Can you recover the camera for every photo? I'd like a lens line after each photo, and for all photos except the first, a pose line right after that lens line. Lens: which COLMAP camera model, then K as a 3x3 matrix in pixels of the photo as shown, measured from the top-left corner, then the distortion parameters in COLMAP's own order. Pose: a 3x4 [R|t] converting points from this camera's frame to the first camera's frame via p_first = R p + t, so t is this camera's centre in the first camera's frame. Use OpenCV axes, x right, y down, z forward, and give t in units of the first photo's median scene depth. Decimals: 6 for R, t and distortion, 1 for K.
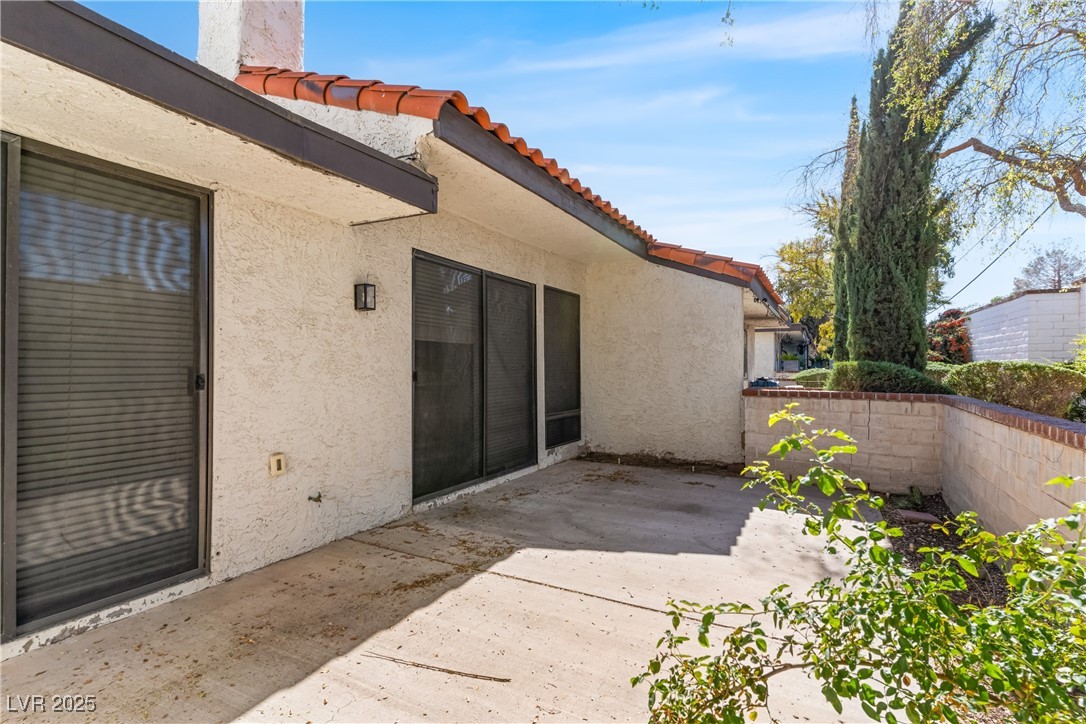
lens RADIAL K [[517.4, 0, 548.8], [0, 517.4, 367.5], [0, 0, 1]] dist [0.002898, 0.000673]
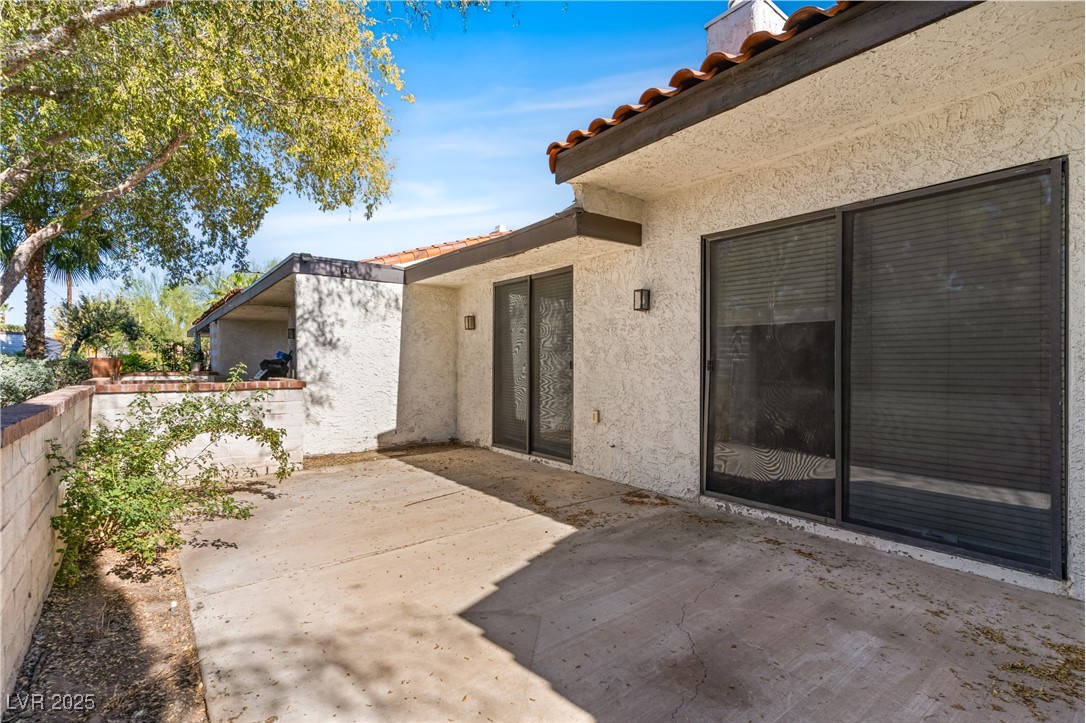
lens RADIAL K [[517.4, 0, 535.1], [0, 517.4, 354.7], [0, 0, 1]] dist [0.002898, 0.000673]
pose [[-0.421311, -0.017631, -0.906745, 0.797143], [-0.001184, 0.999821, -0.018891, 0.017698], [0.906916, -0.006885, -0.421256, 1.168184]]
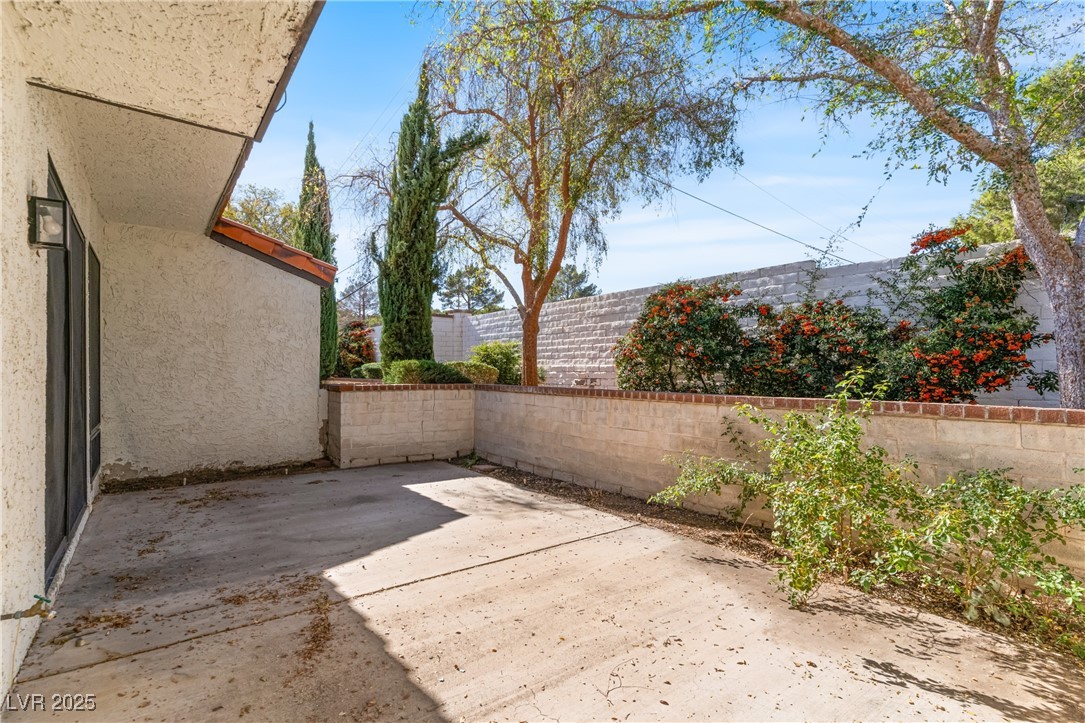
lens RADIAL K [[516.9, 0, 541.2], [0, 516.9, 365.2], [0, 0, 1]] dist [0.002898, 0.000673]
pose [[0.421735, 0.006798, 0.906694, -0.569913], [0.003021, 0.999956, -0.008902, 0.017075], [-0.906714, 0.006493, 0.421696, 0.272746]]
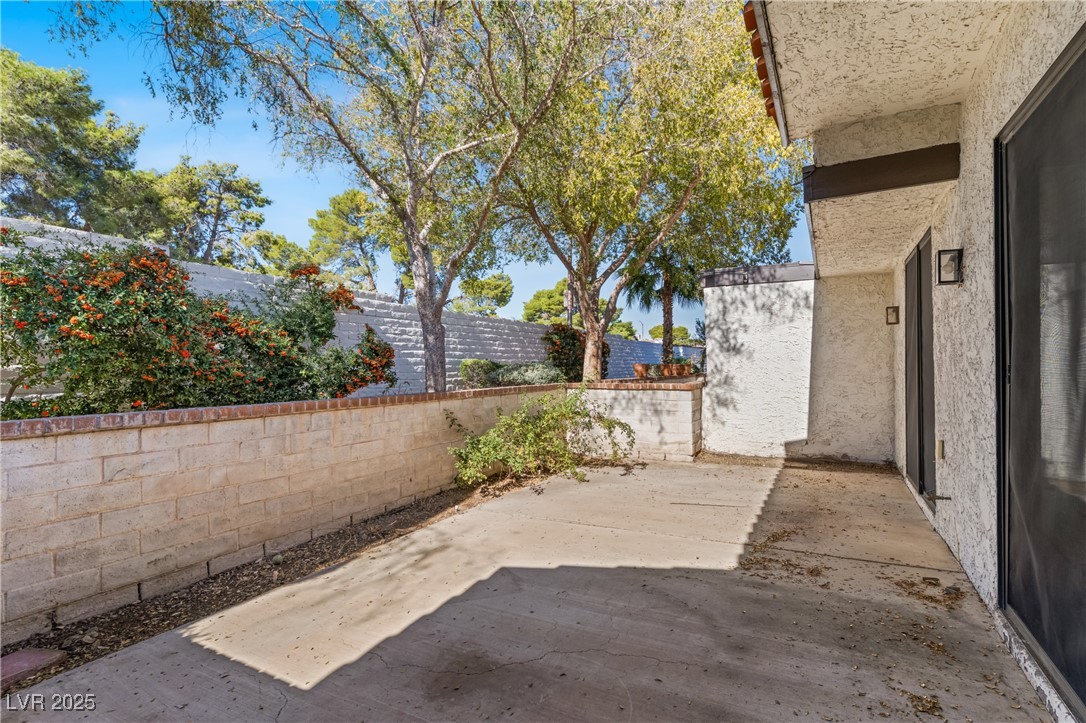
lens RADIAL K [[517.4, 0, 547.7], [0, 517.4, 372.2], [0, 0, 1]] dist [0.002898, 0.000673]
pose [[-0.999950, 0.005293, 0.008425, 0.216156], [0.005393, 0.999915, 0.011905, 0.005711], [-0.008361, 0.011950, -0.999894, 1.602397]]
